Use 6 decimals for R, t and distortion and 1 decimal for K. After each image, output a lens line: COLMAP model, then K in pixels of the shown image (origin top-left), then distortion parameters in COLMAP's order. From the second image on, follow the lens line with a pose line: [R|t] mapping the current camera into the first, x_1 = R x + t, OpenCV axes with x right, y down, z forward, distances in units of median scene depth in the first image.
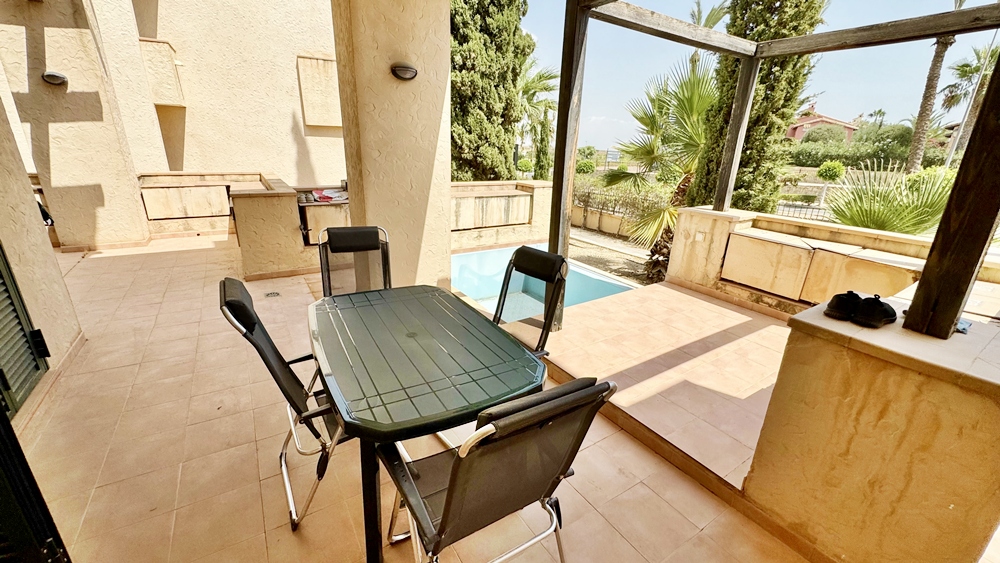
lens RADIAL K [[399.0, 0, 500.1], [0, 399.0, 281.6], [0, 0, 1]] dist [-0.001148, -0.000478]
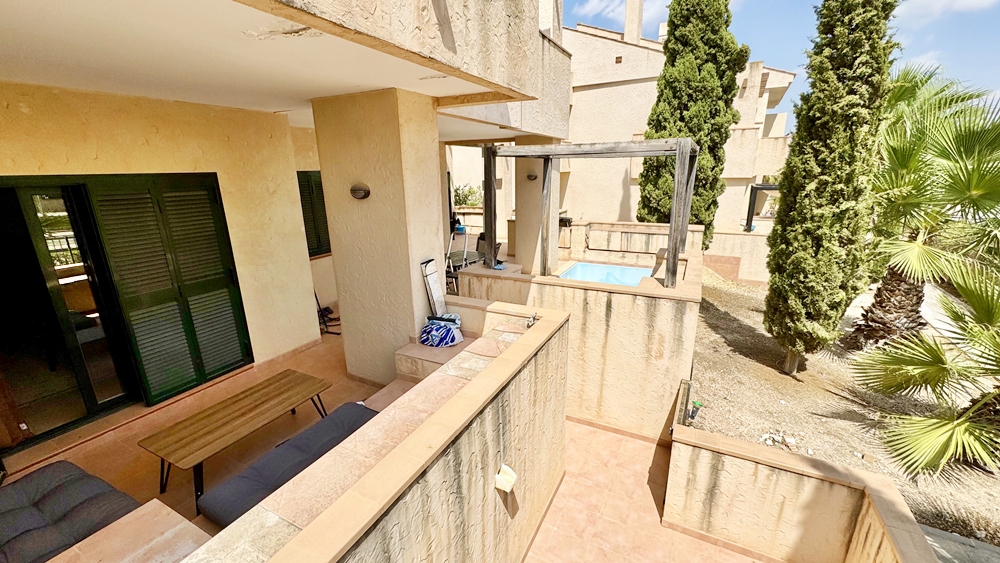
lens RADIAL K [[399.0, 0, 499.7], [0, 399.0, 282.9], [0, 0, 1]] dist [-0.001148, -0.000478]
pose [[0.511545, 0.195920, -0.836623, 0.941731], [-0.255064, 0.964395, 0.069886, -0.000563], [0.820527, 0.177642, 0.543303, -0.208982]]
